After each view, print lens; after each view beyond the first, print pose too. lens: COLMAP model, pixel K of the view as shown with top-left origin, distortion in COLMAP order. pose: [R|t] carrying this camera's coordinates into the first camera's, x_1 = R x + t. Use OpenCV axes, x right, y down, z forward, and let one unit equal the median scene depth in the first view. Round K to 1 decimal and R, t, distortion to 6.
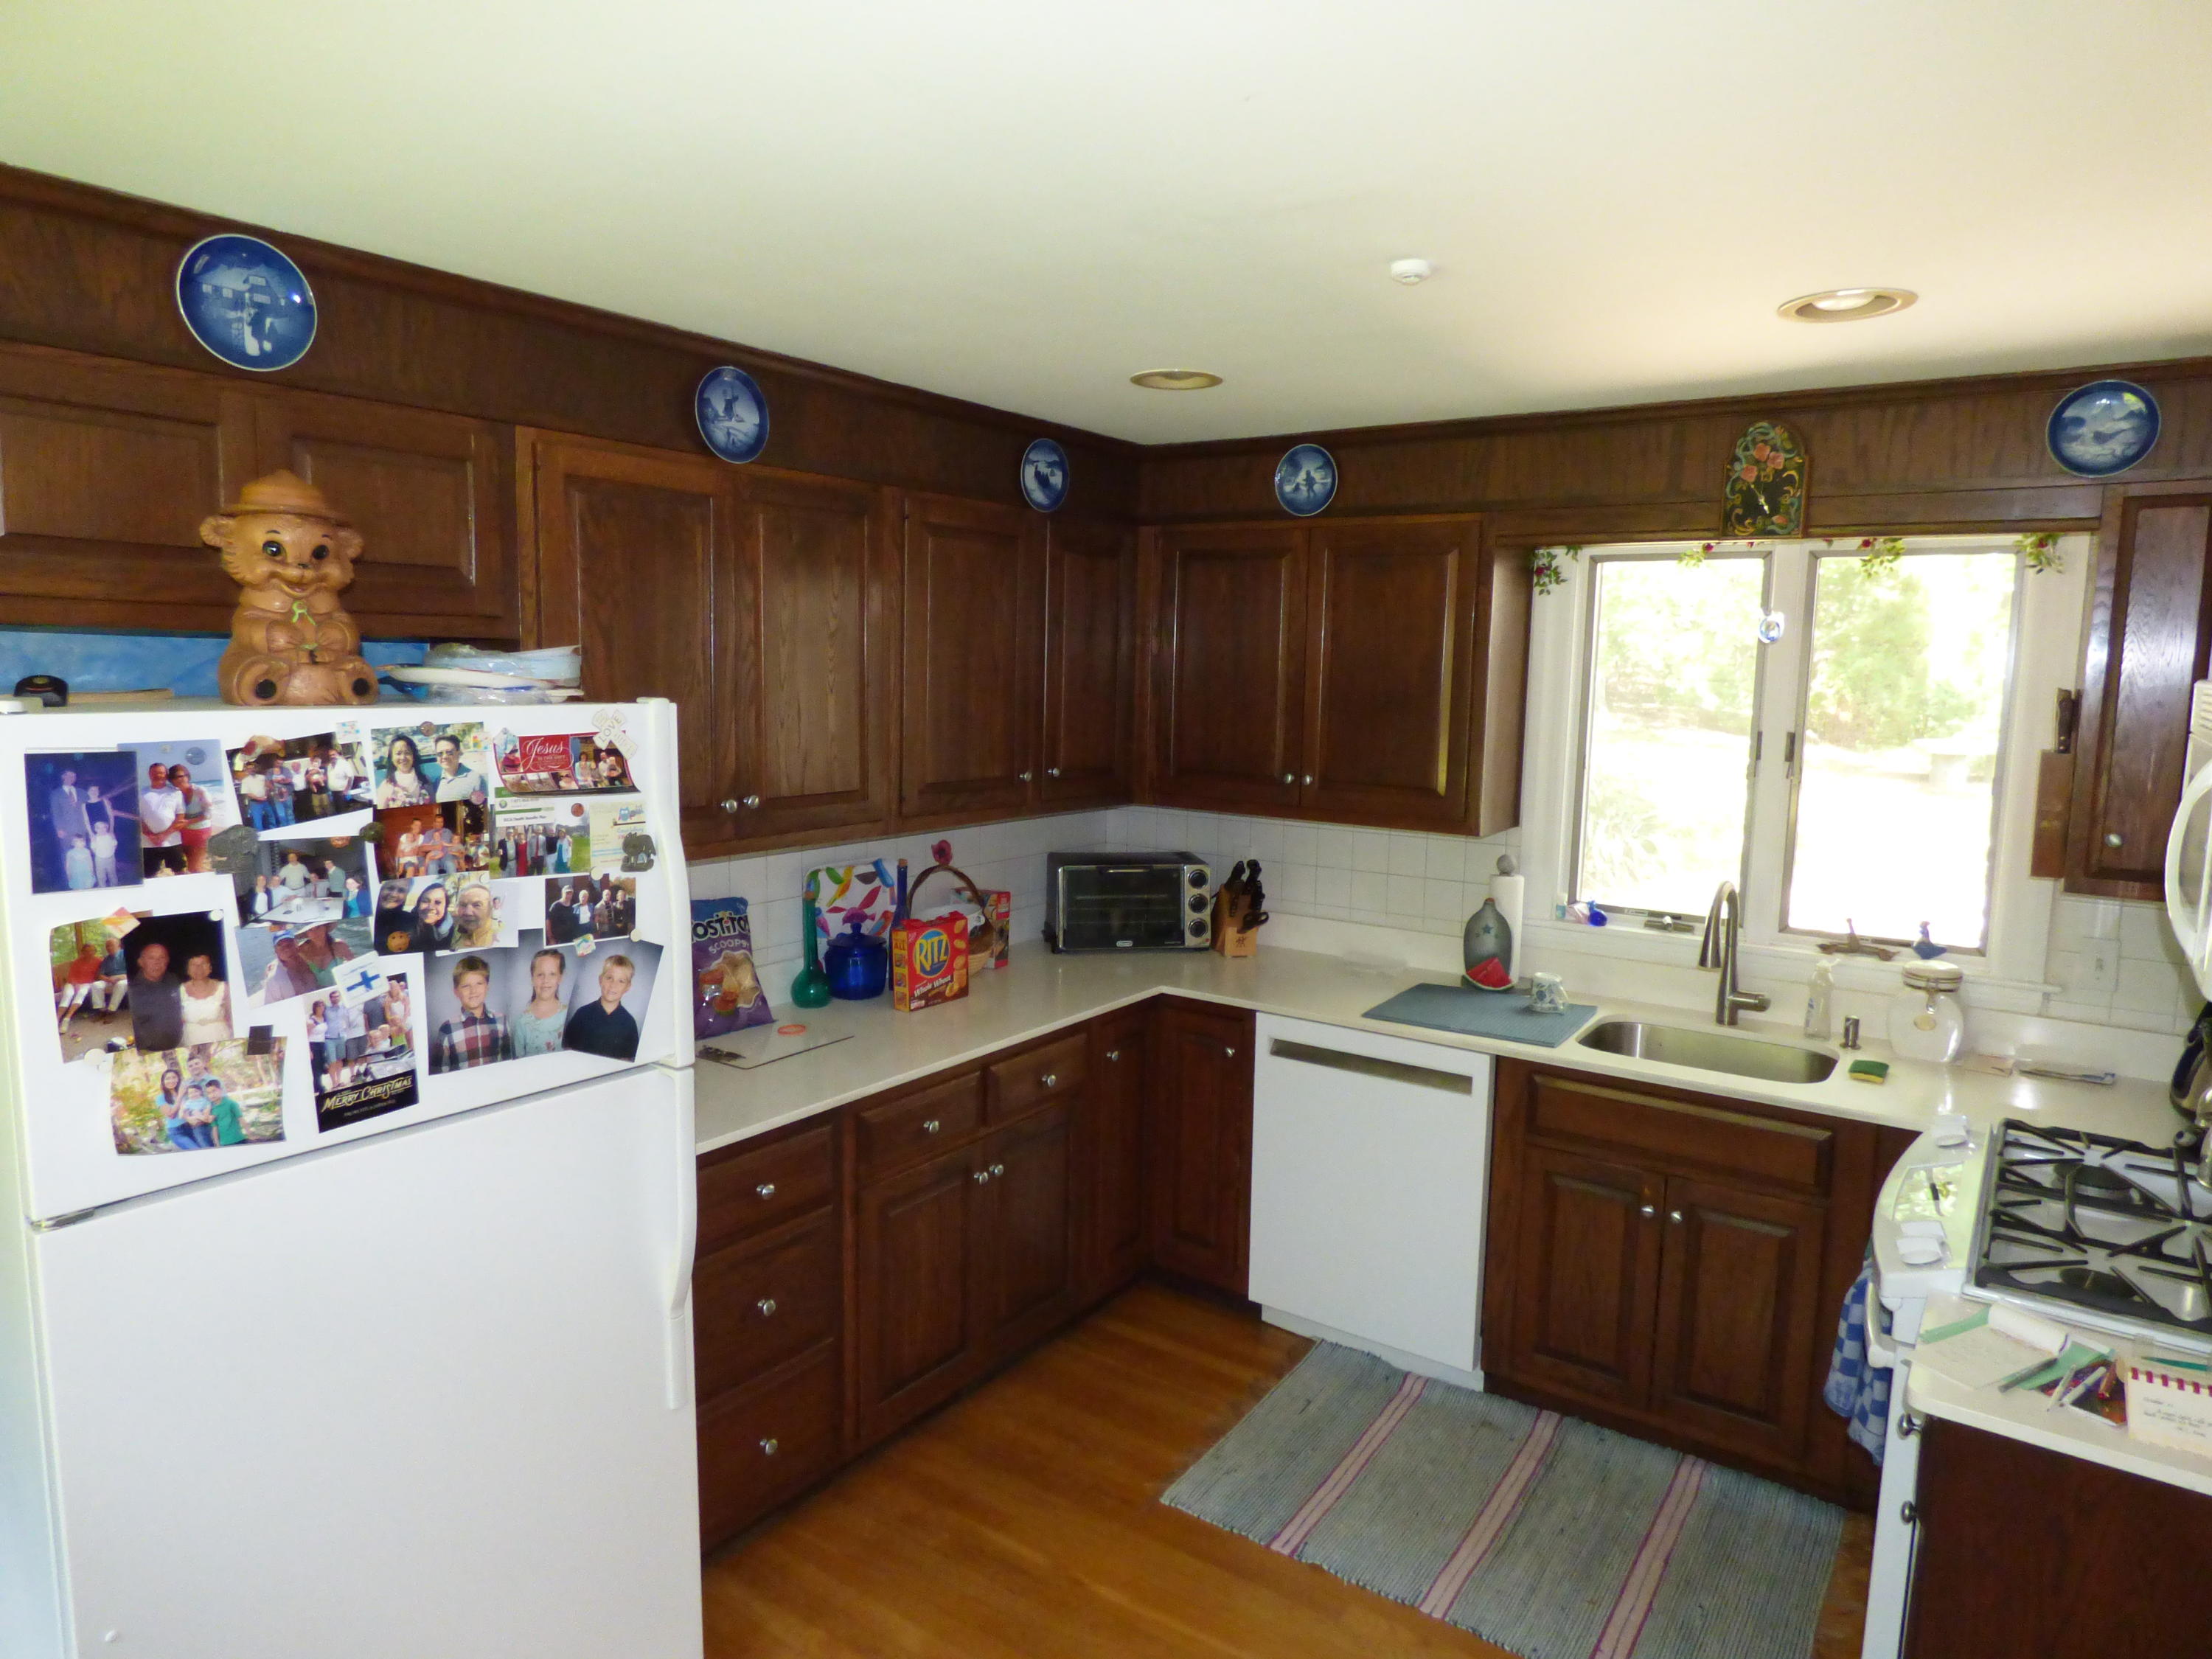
lens RADIAL K [[1344.2, 0, 1106.0], [0, 1344.2, 829.5], [0, 0, 1]] dist [-0.016881, -0.001399]
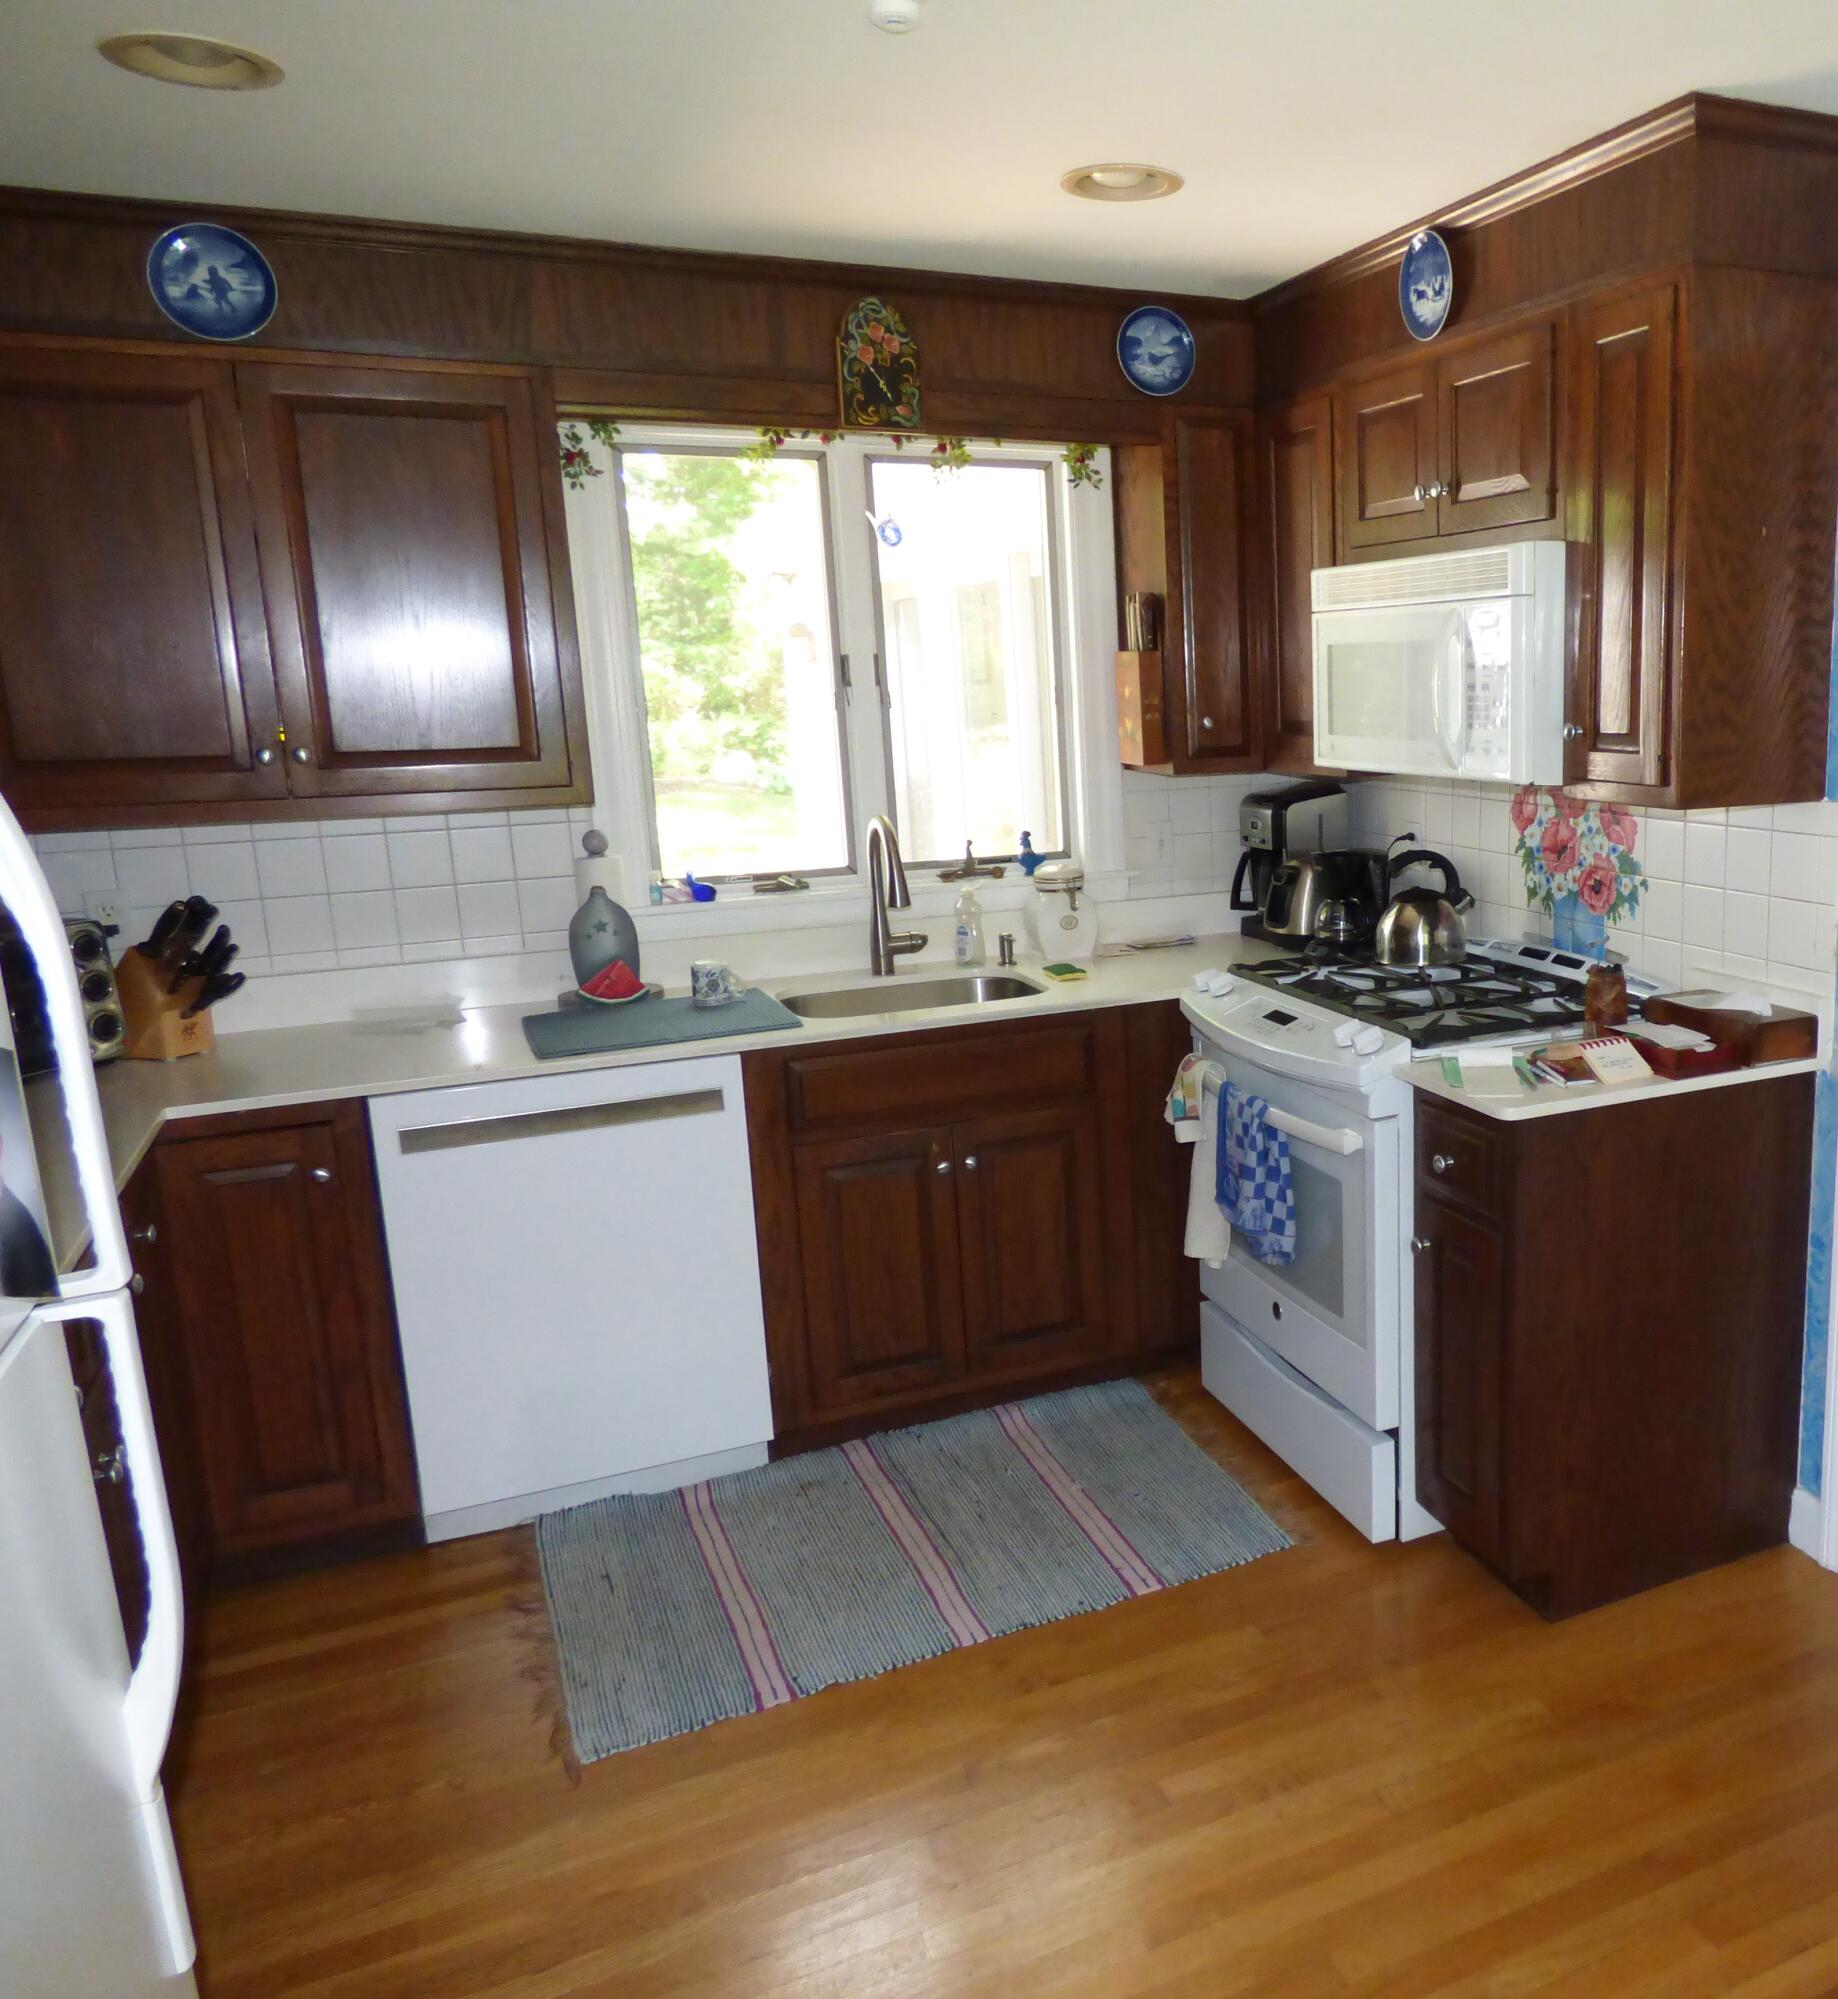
lens RADIAL K [[1635.7, 0, 1310.5], [0, 1635.7, 1001.4], [0, 0, 1]] dist [-0.001899, -0.009064]
pose [[0.451603, -0.203494, 0.868703, -0.403544], [0.138812, 0.977812, 0.156890, 0.028236], [-0.881354, 0.049735, 0.469831, 0.219532]]
